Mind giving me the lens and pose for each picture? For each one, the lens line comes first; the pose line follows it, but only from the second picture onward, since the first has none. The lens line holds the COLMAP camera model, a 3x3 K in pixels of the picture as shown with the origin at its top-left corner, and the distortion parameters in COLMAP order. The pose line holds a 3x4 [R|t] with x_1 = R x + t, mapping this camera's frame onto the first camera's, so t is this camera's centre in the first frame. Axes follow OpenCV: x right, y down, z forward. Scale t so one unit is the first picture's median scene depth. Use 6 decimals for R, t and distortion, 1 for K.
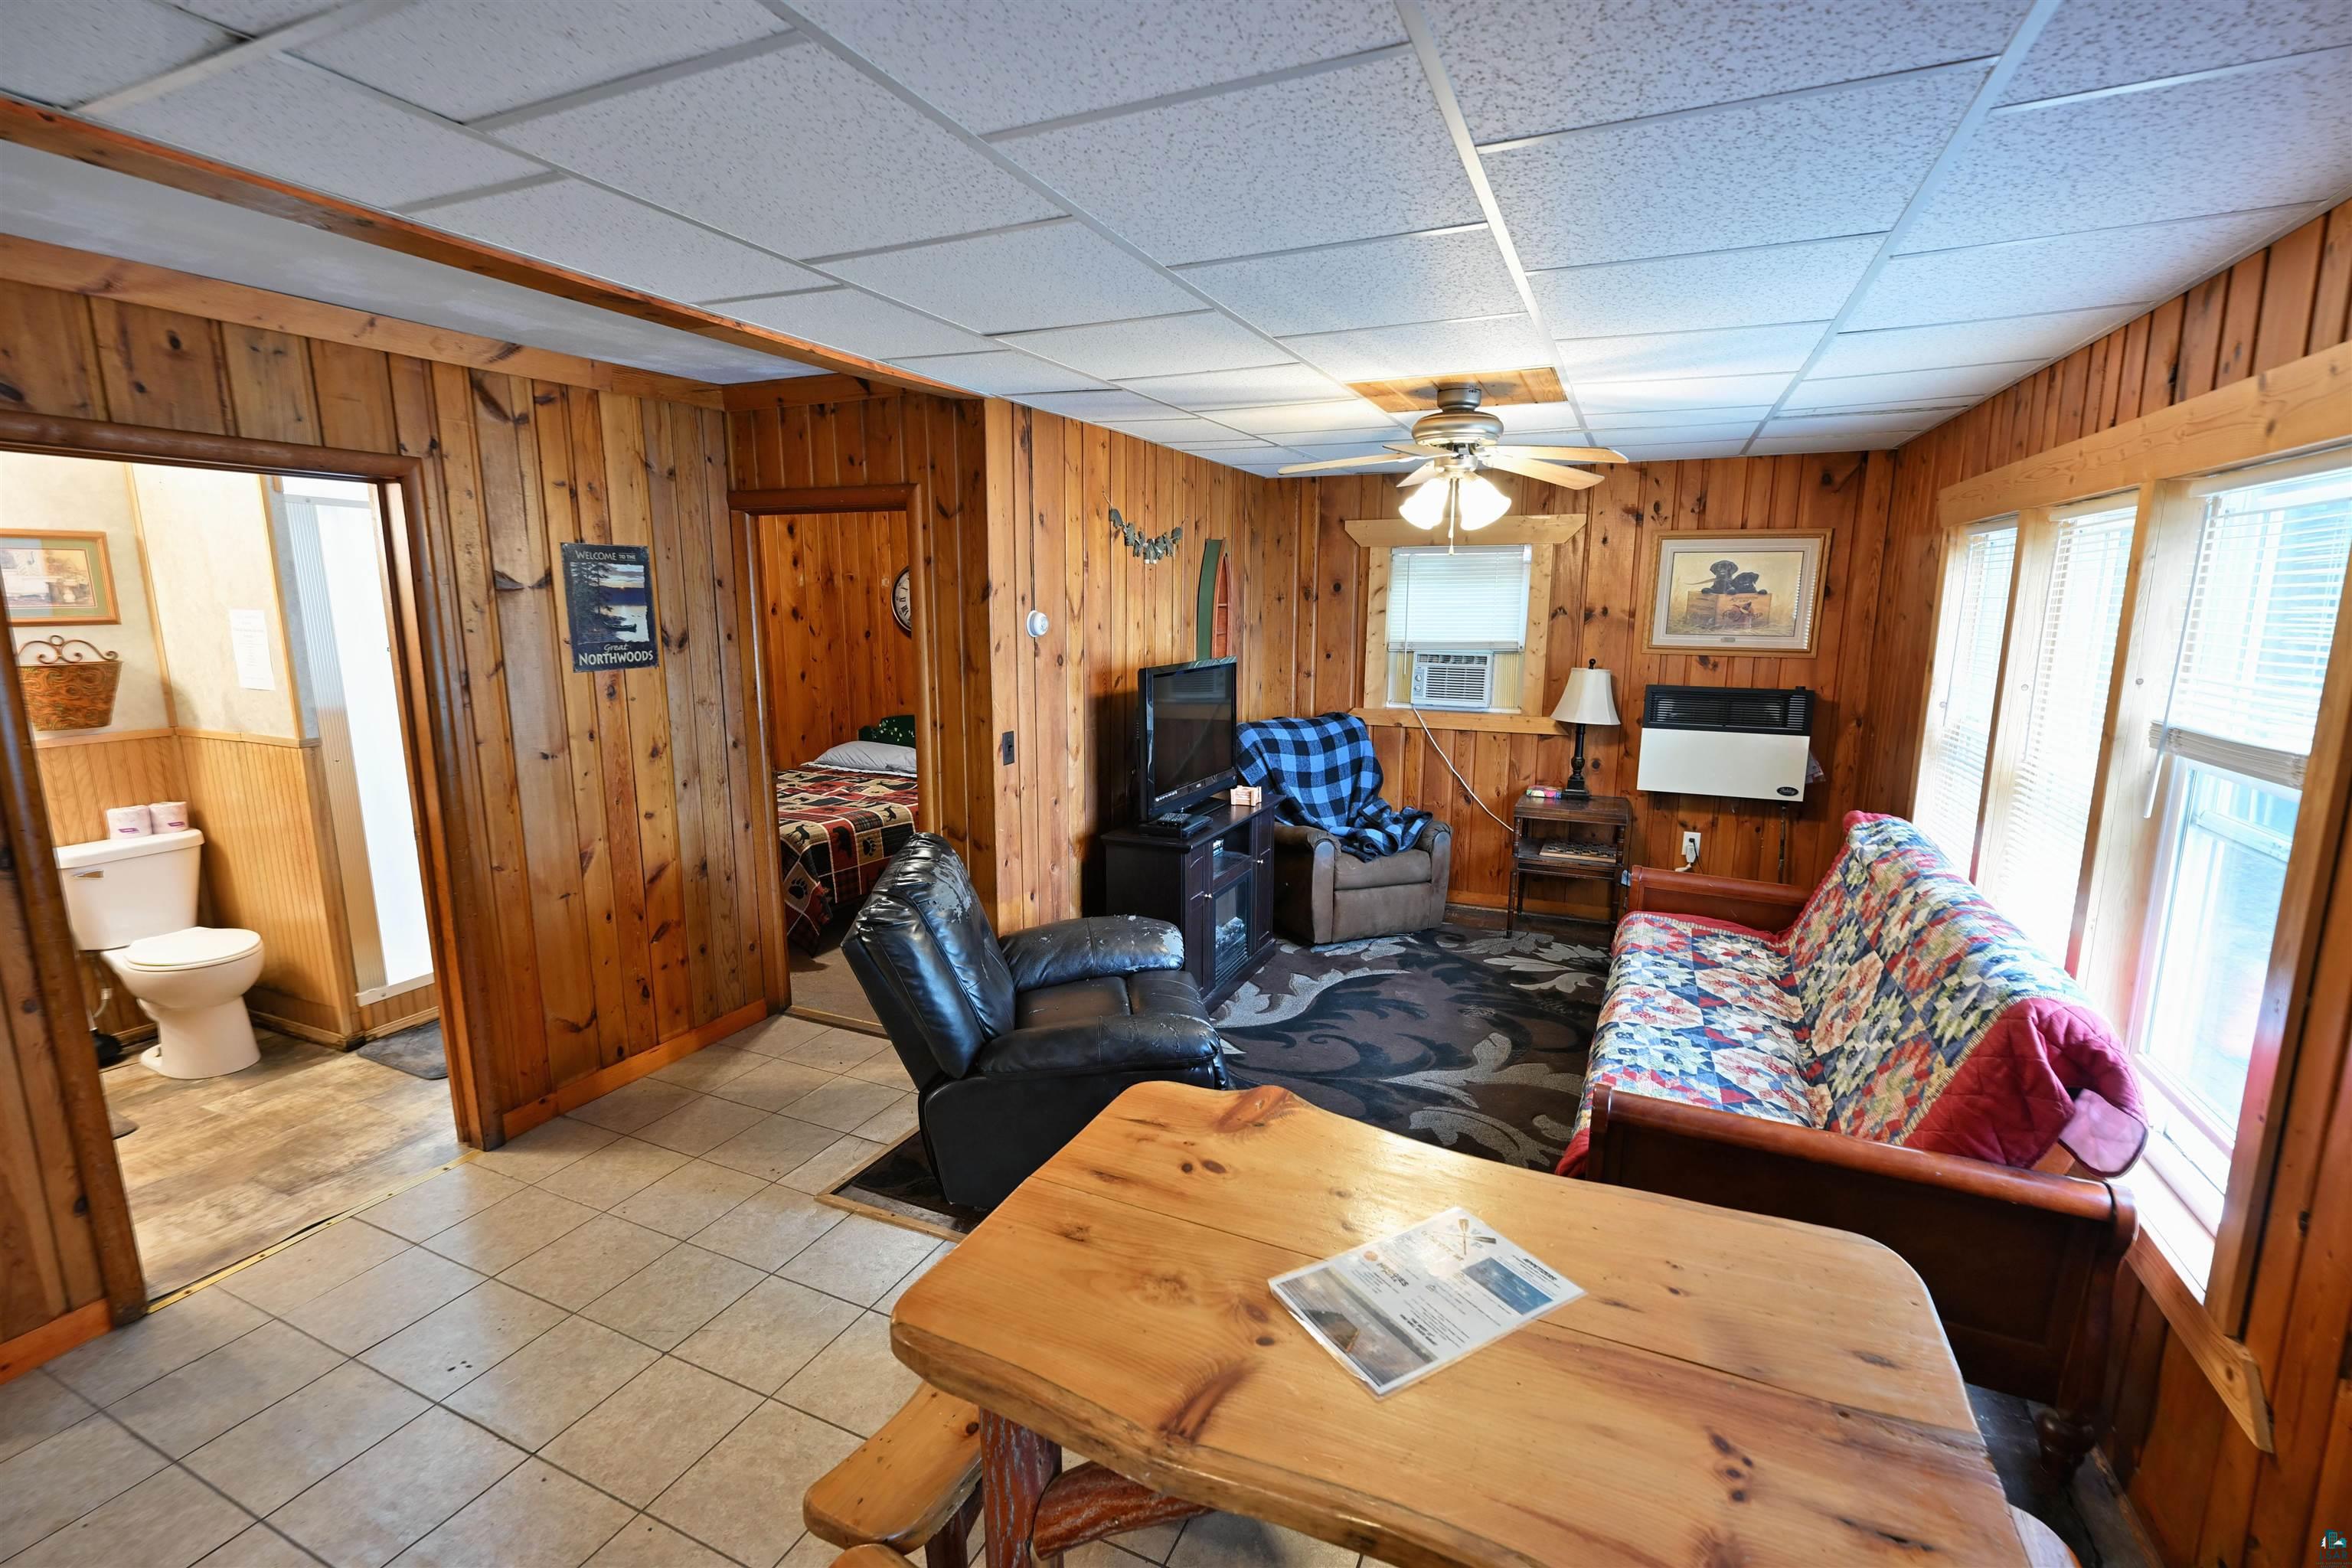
lens RADIAL K [[1037.7, 0, 1168.9], [0, 1037.7, 787.3], [0, 0, 1]] dist [-0.000664, -0.000002]
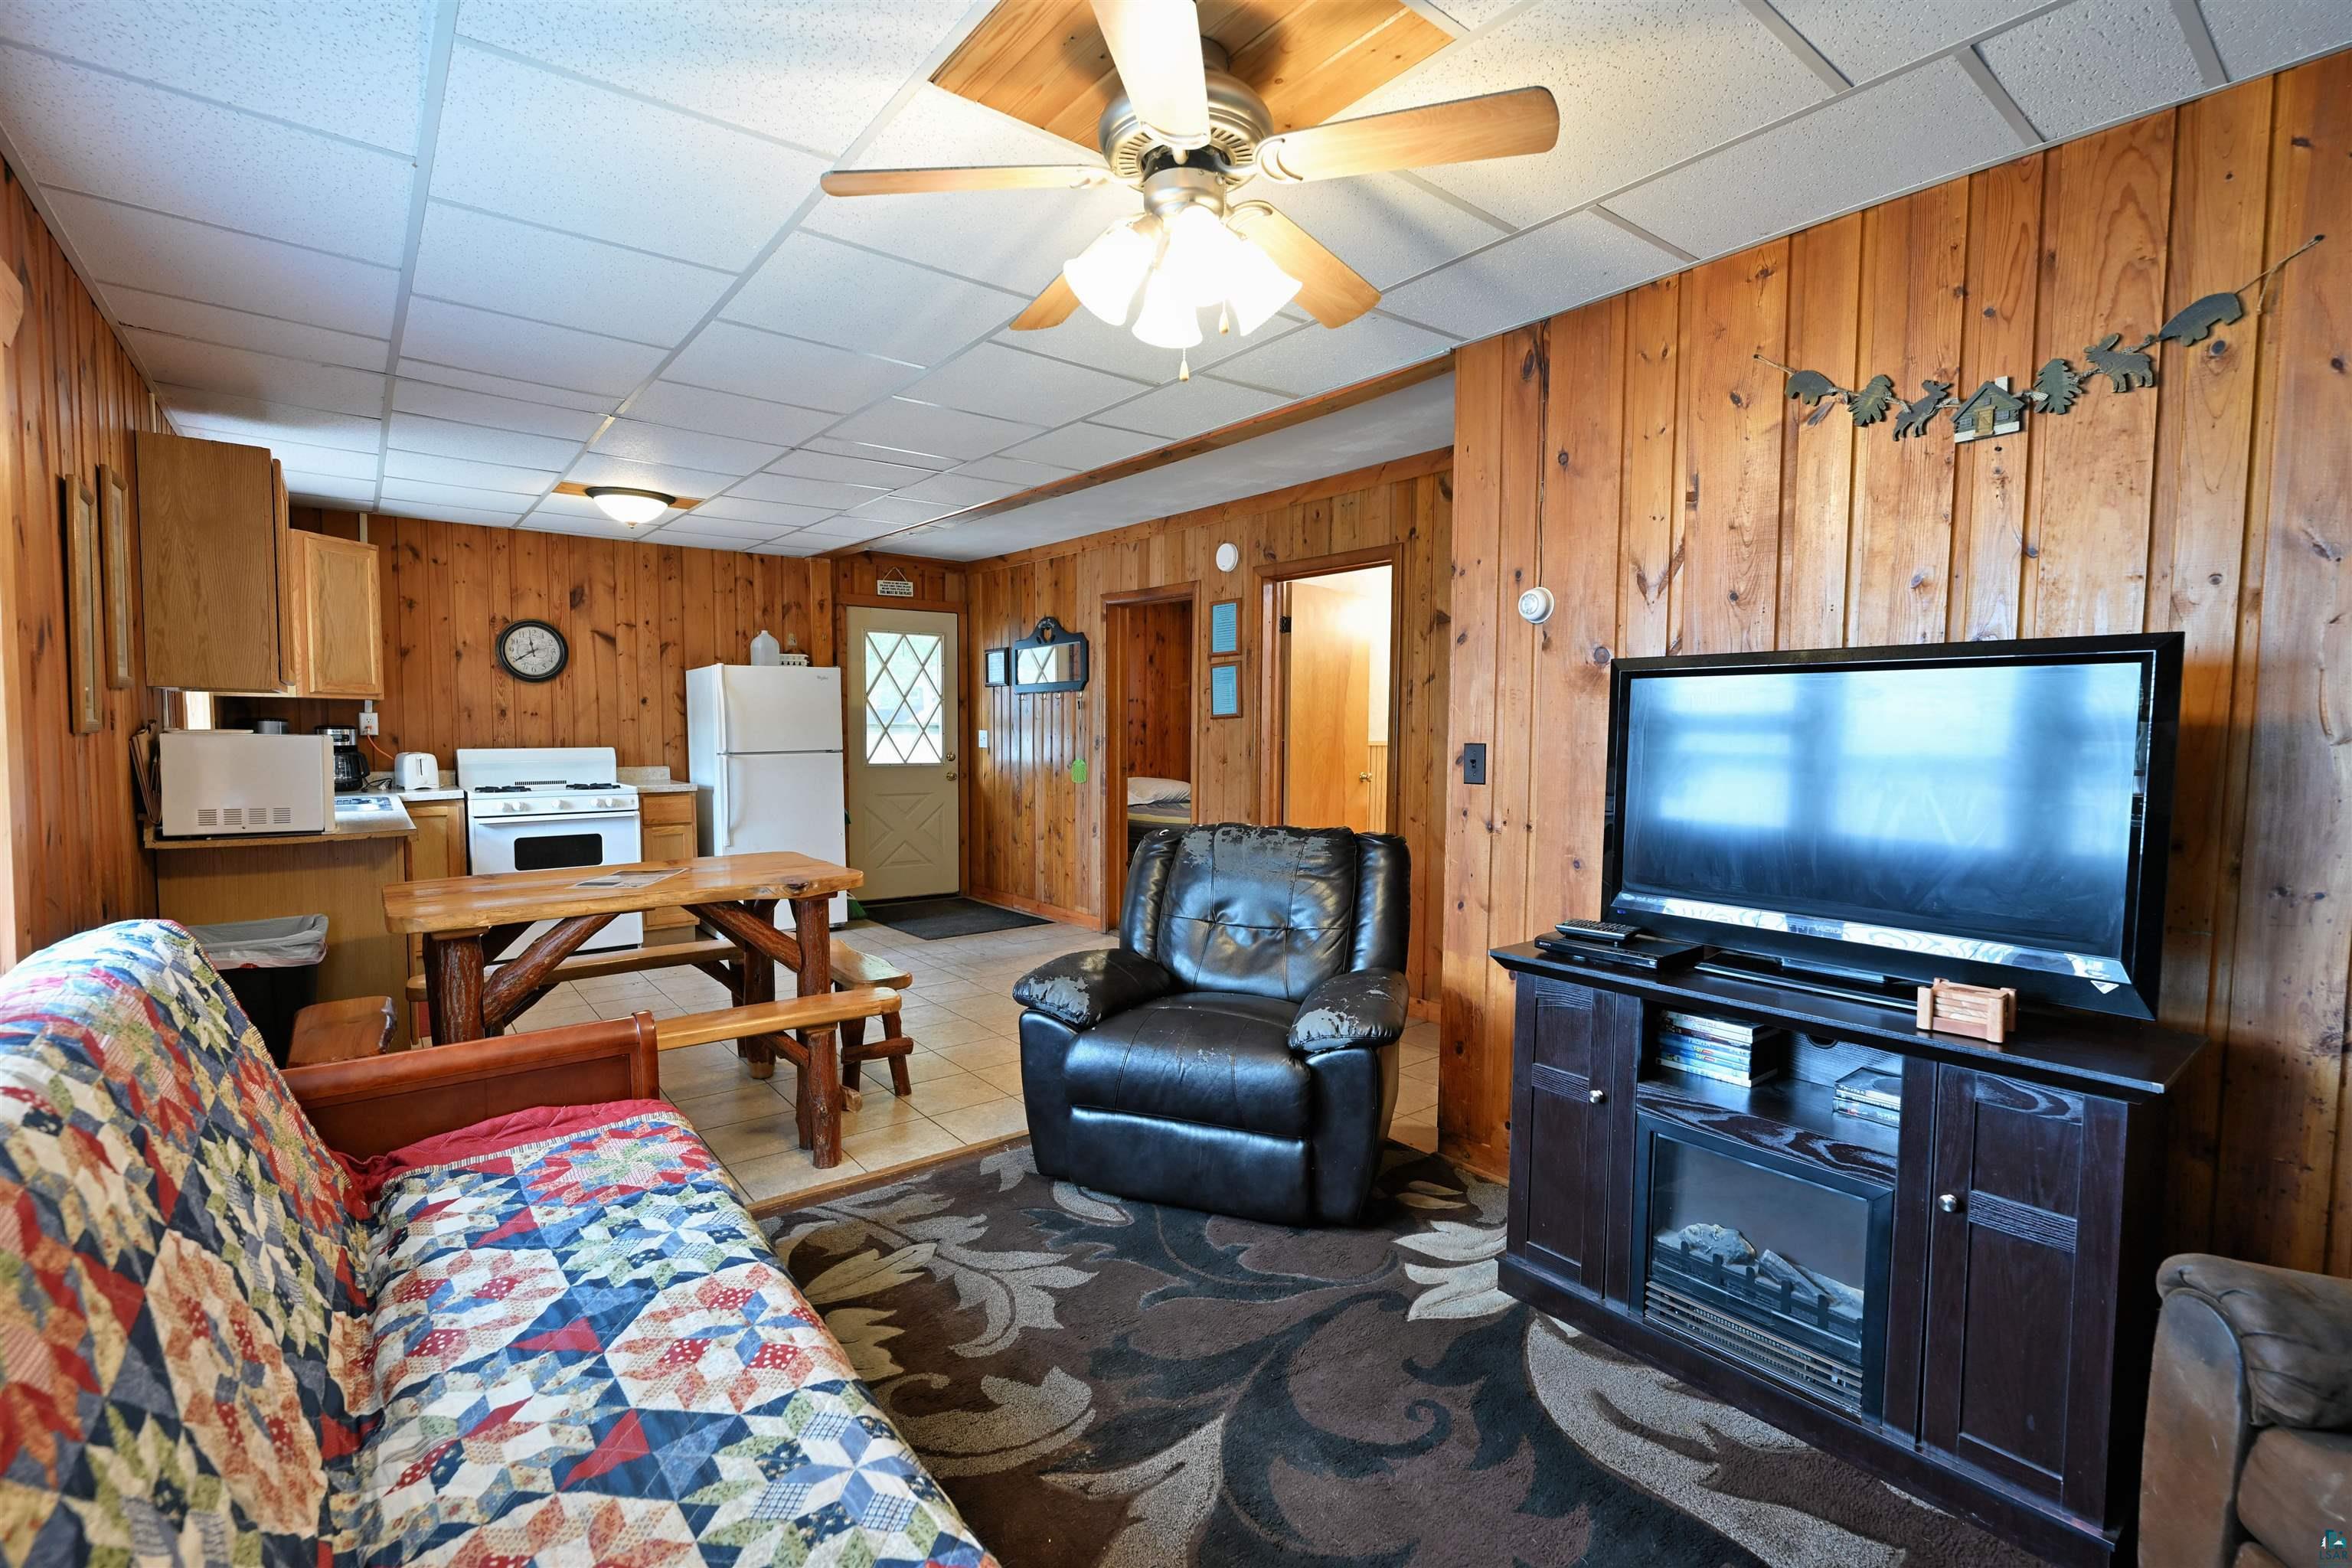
lens RADIAL K [[1037.7, 0, 1168.9], [0, 1037.7, 787.3], [0, 0, 1]] dist [-0.000664, -0.000002]
pose [[-0.451906, 0.048652, -0.890738, 0.612447], [-0.167963, 0.976012, 0.138523, -0.083895], [0.876111, 0.212211, -0.432894, 1.048933]]
